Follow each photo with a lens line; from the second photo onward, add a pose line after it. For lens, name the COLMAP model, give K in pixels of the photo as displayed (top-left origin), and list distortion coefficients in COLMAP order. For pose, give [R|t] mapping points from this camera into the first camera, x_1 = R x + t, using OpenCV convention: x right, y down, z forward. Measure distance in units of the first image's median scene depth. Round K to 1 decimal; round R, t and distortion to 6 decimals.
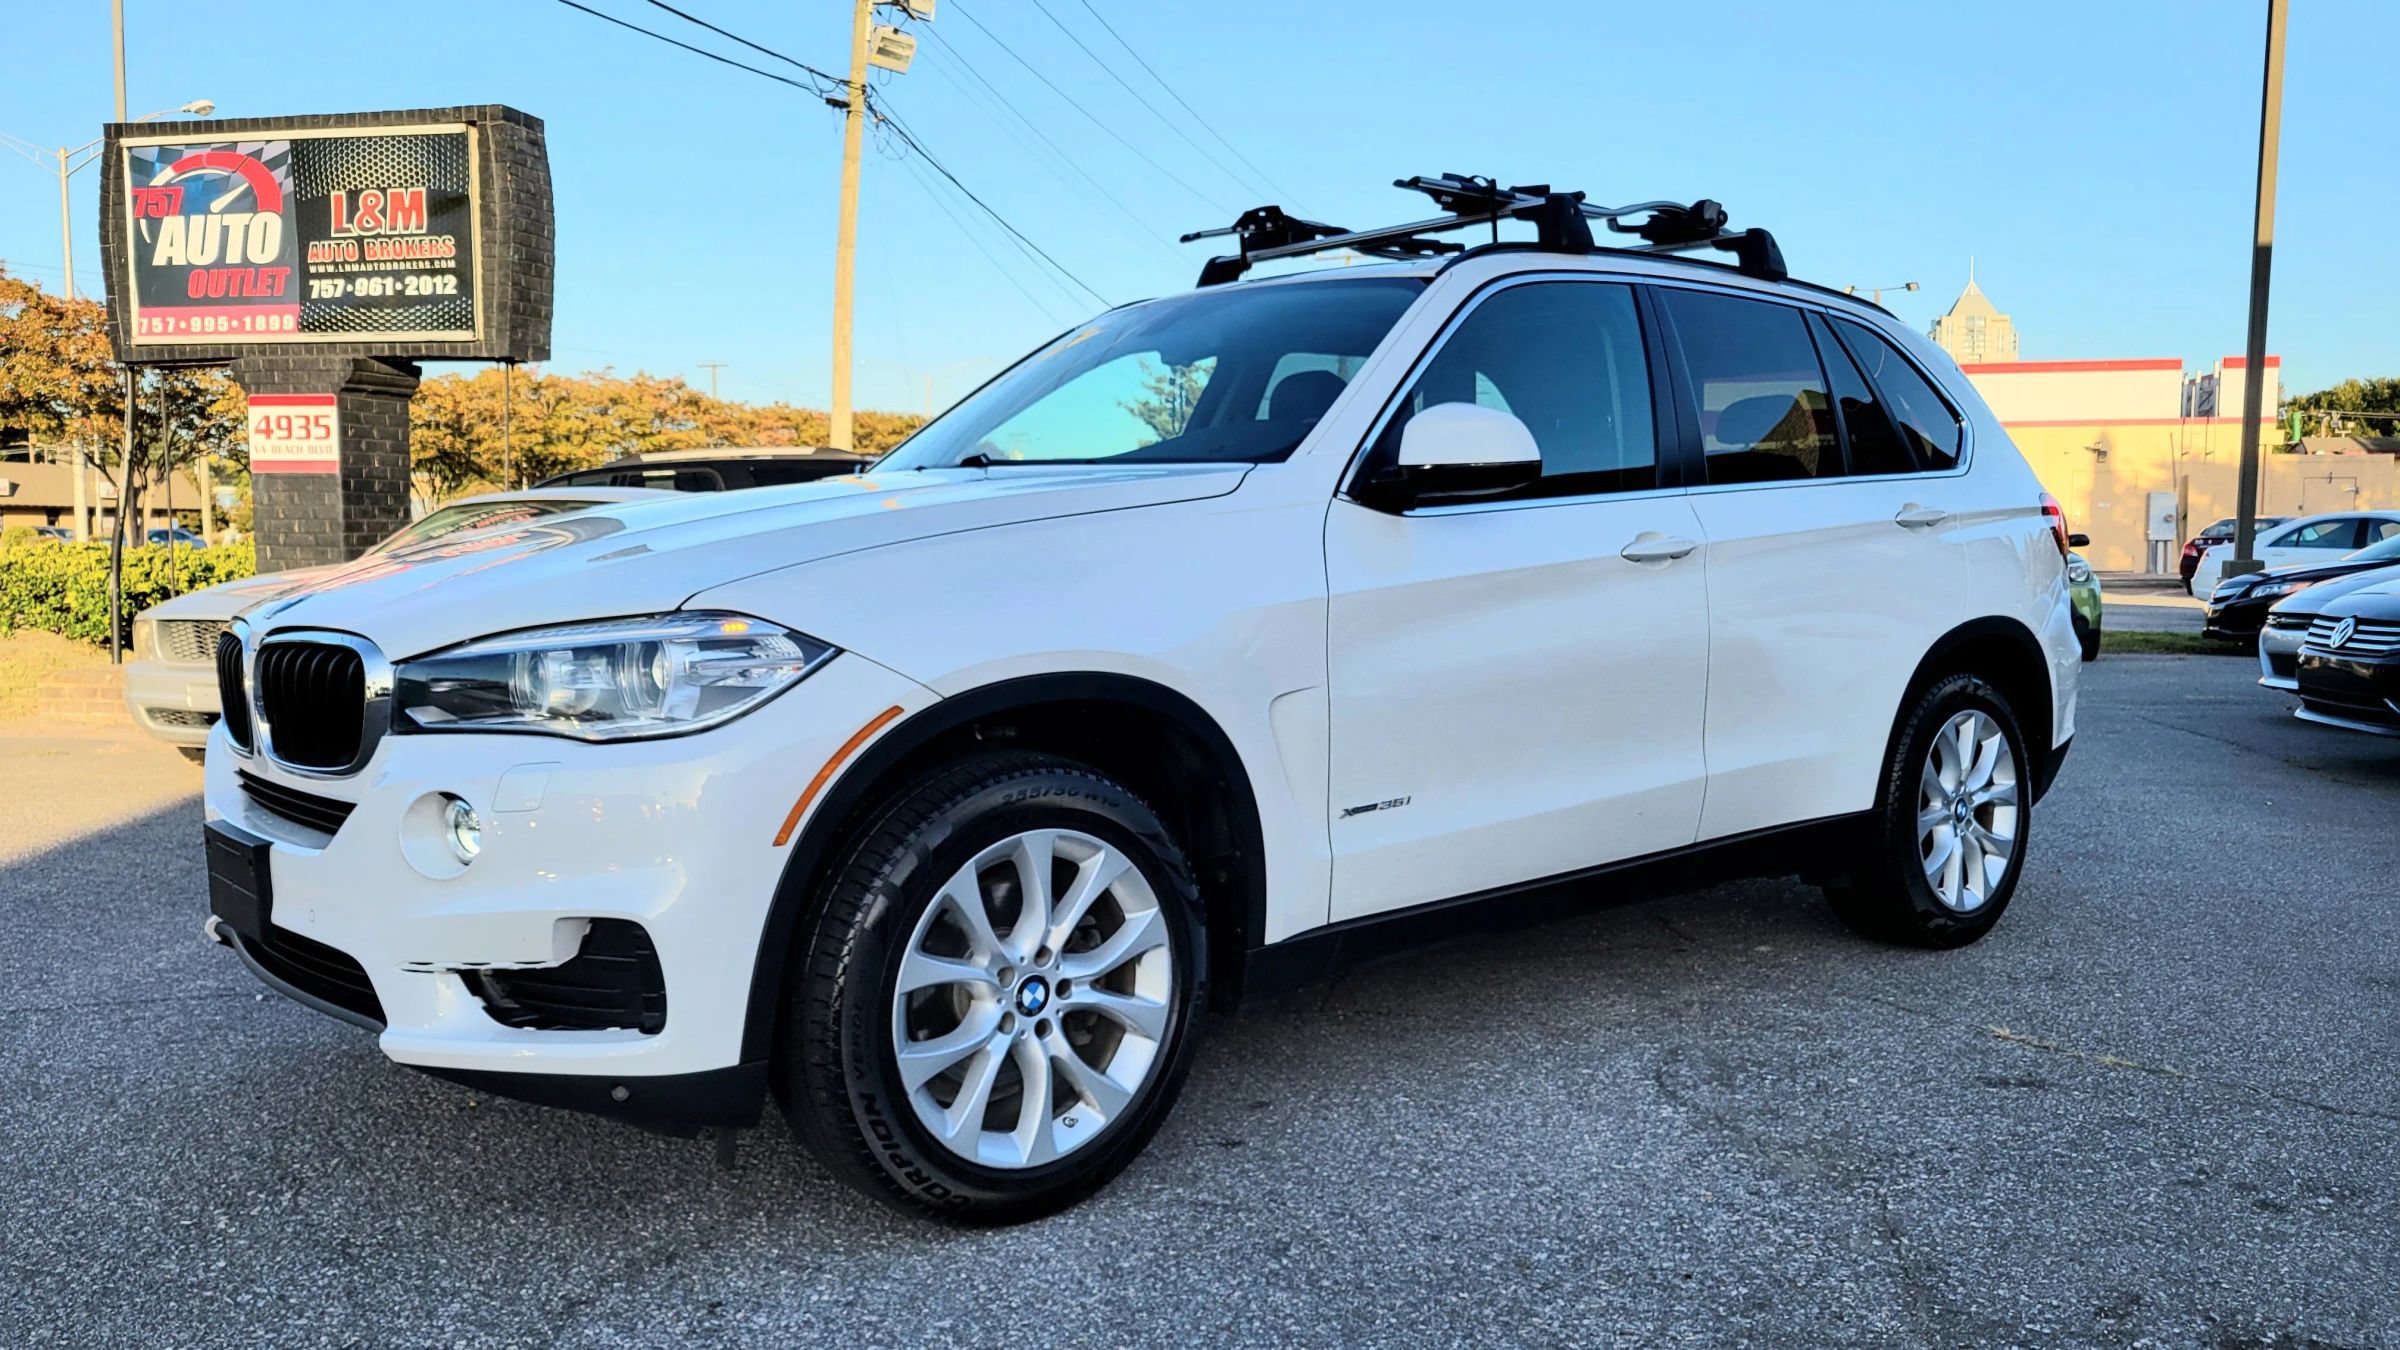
lens RADIAL K [[1804.6, 0, 1185.3], [0, 1804.6, 683.8], [0, 0, 1]] dist [0.048820, -0.032351]
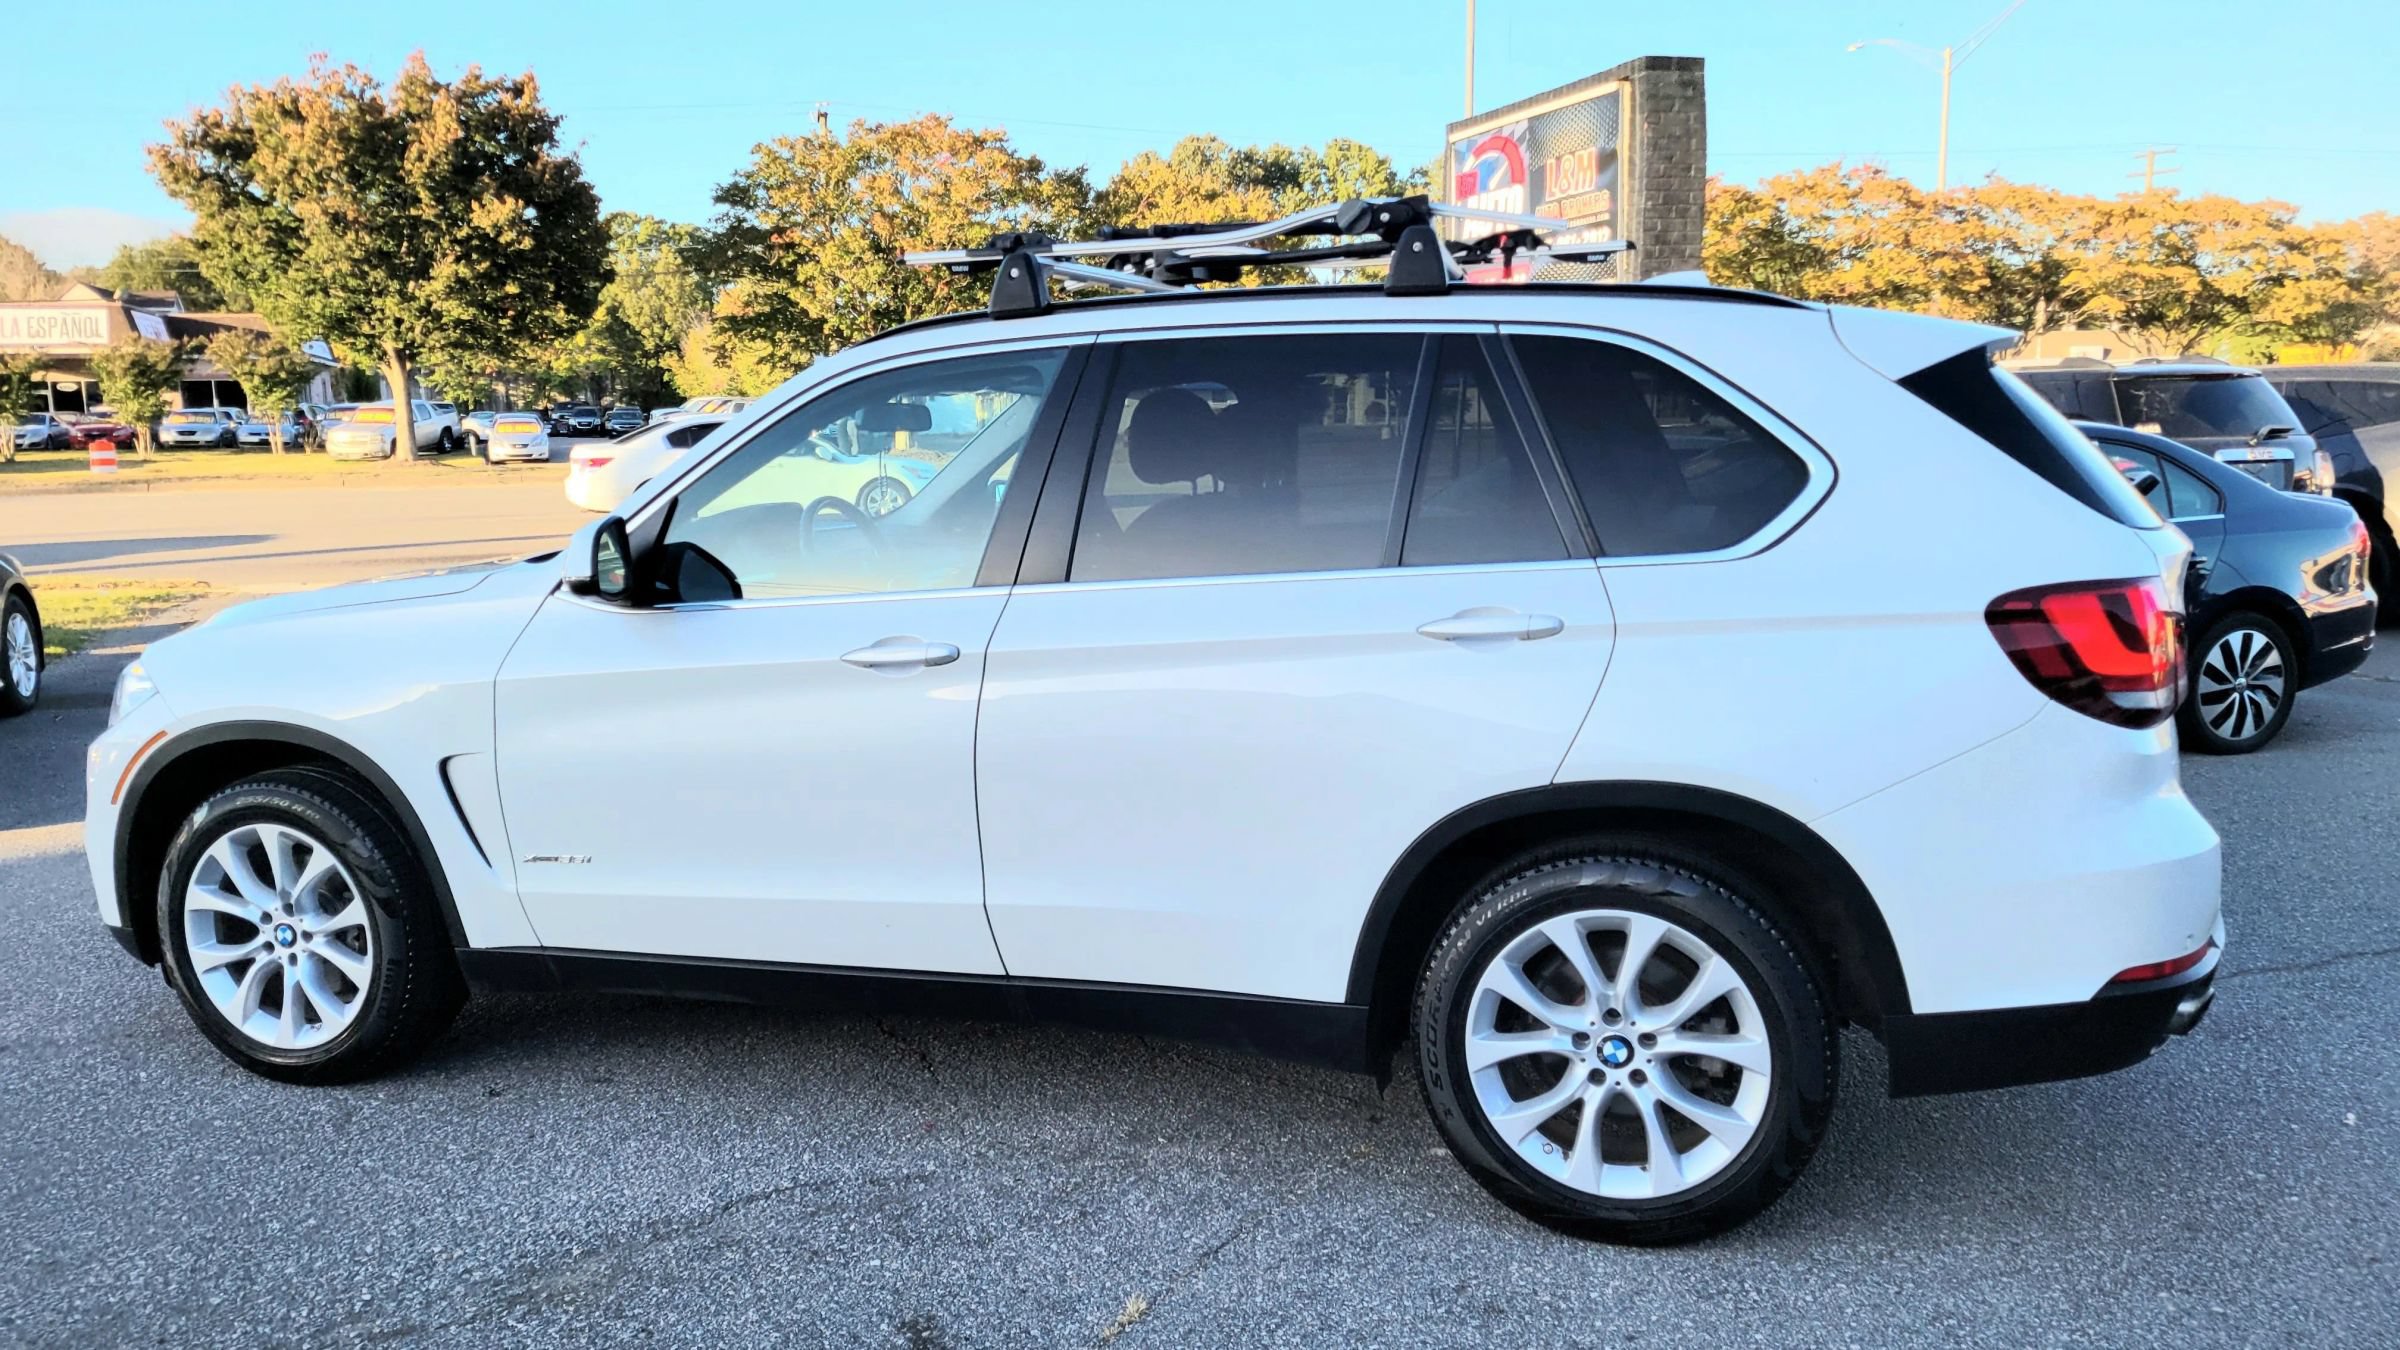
lens RADIAL K [[1804.6, 0, 1188.4], [0, 1804.6, 666.3], [0, 0, 1]] dist [0.048820, -0.032351]
pose [[0.512797, 0.106944, -0.851823, 0.959202], [-0.045059, 0.994196, 0.097693, -0.139411], [0.857327, -0.011714, 0.514639, 0.544344]]
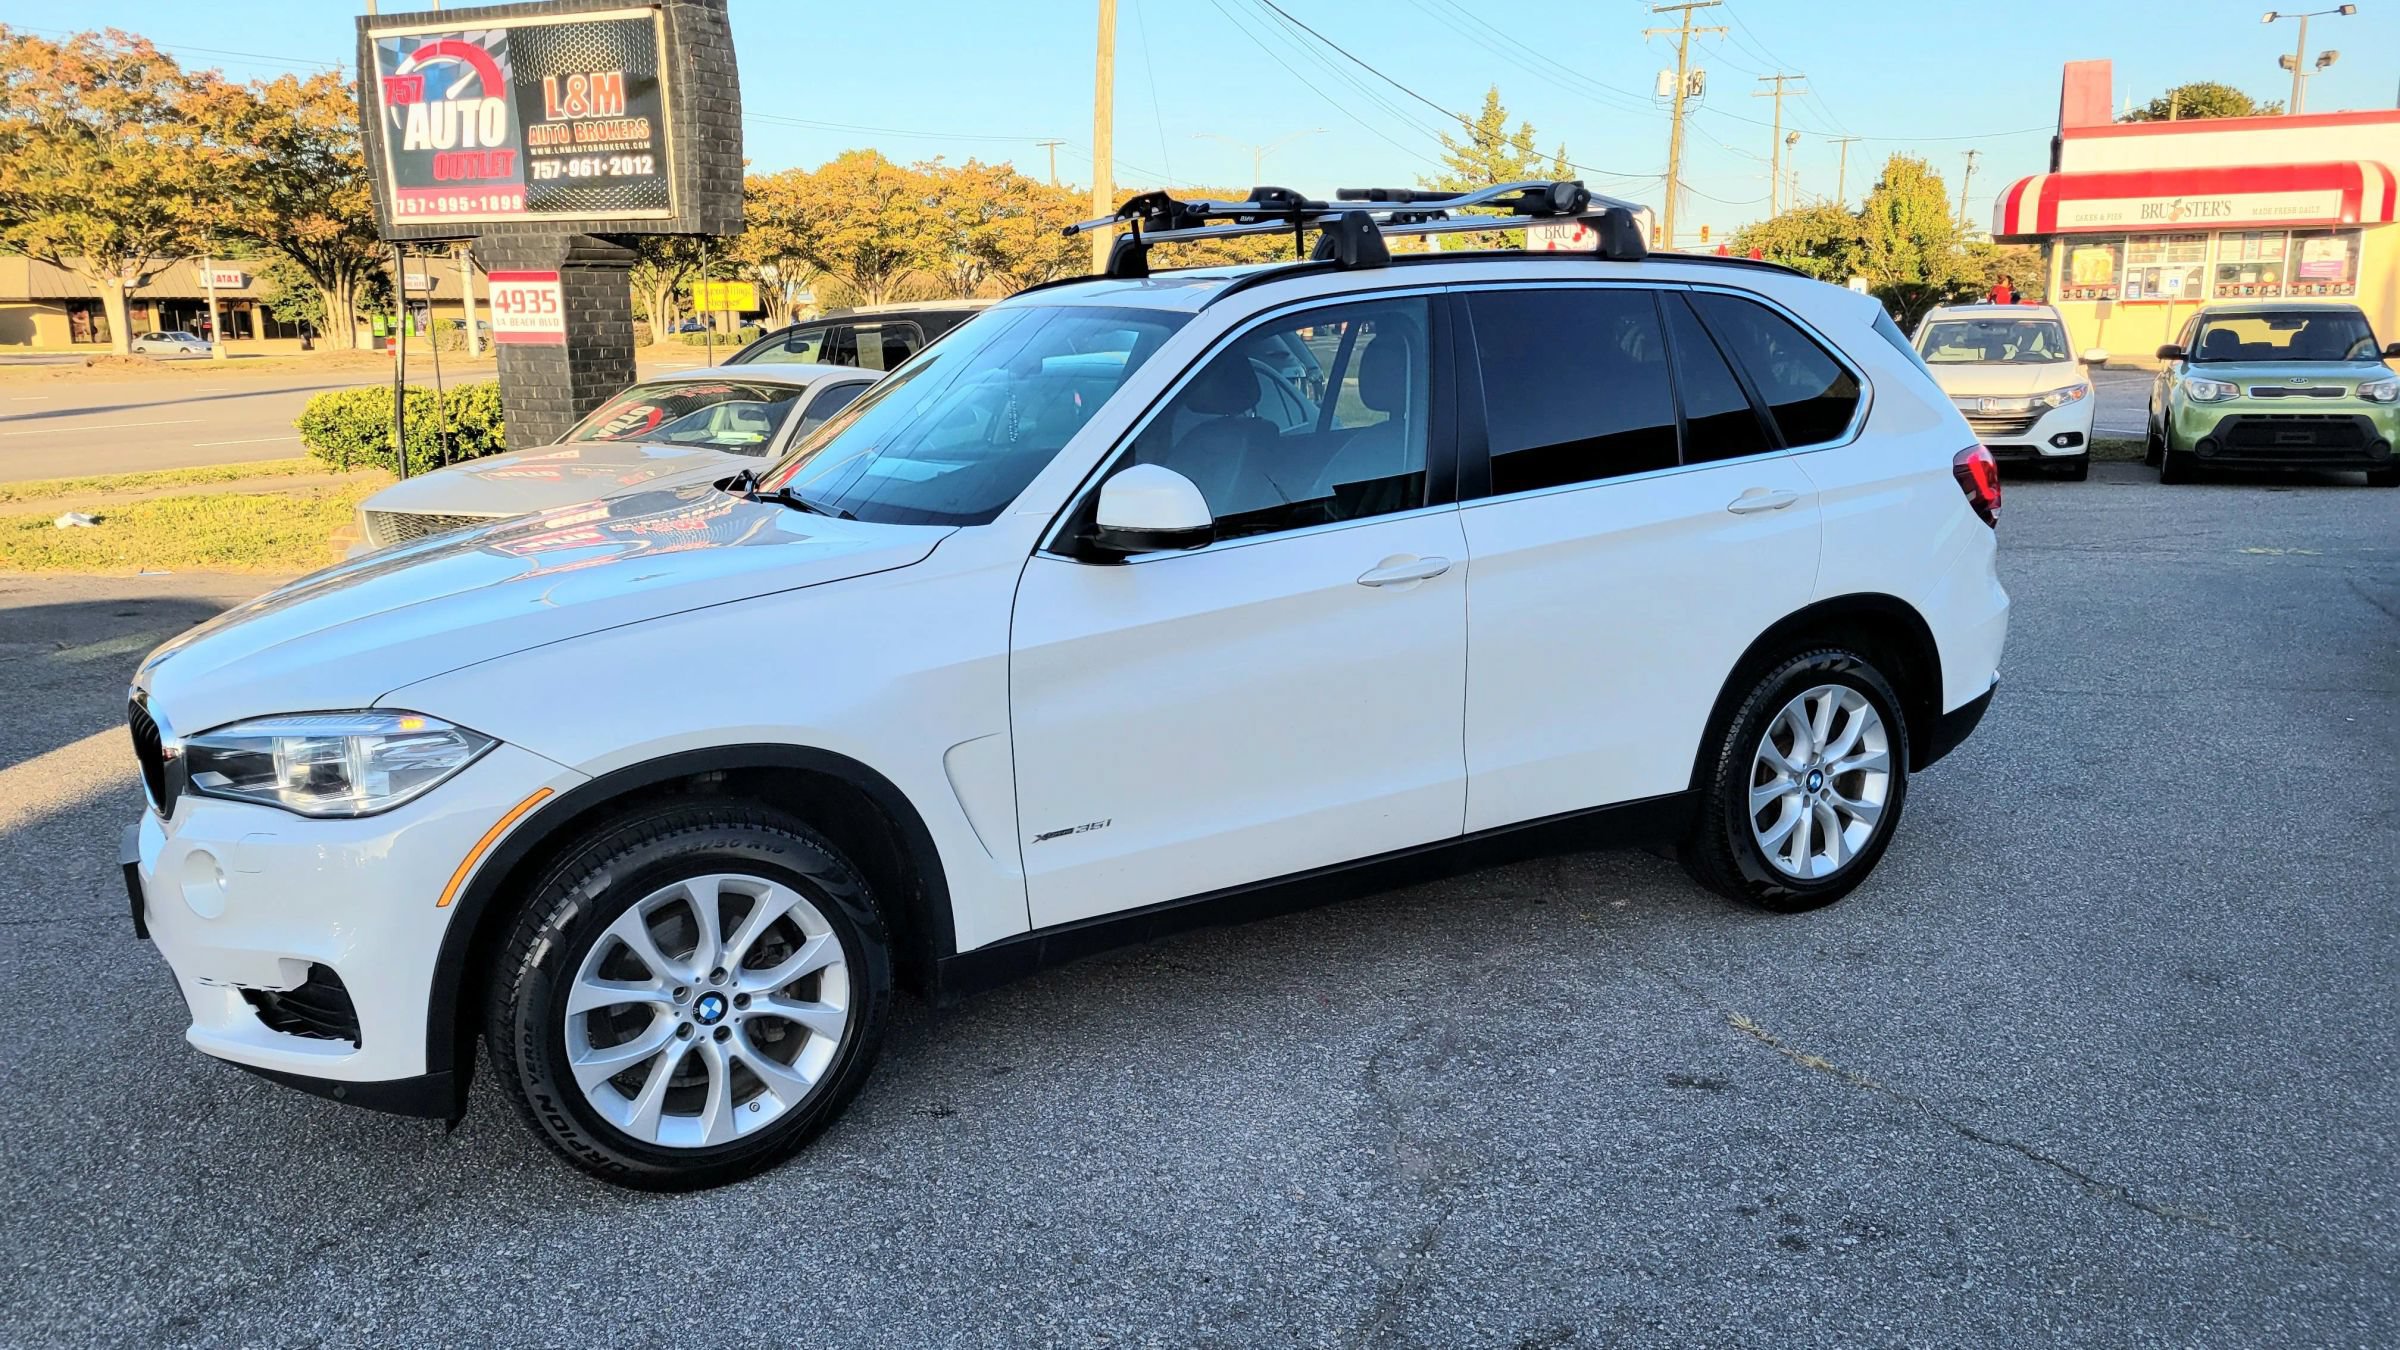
lens RADIAL K [[1804.6, 0, 1213.8], [0, 1804.6, 694.7], [0, 0, 1]] dist [0.048820, -0.032351]
pose [[0.983457, 0.019779, -0.180060, 0.285538], [0.004443, 0.991088, 0.133132, -0.120148], [0.181089, -0.131730, 0.974605, -0.051918]]
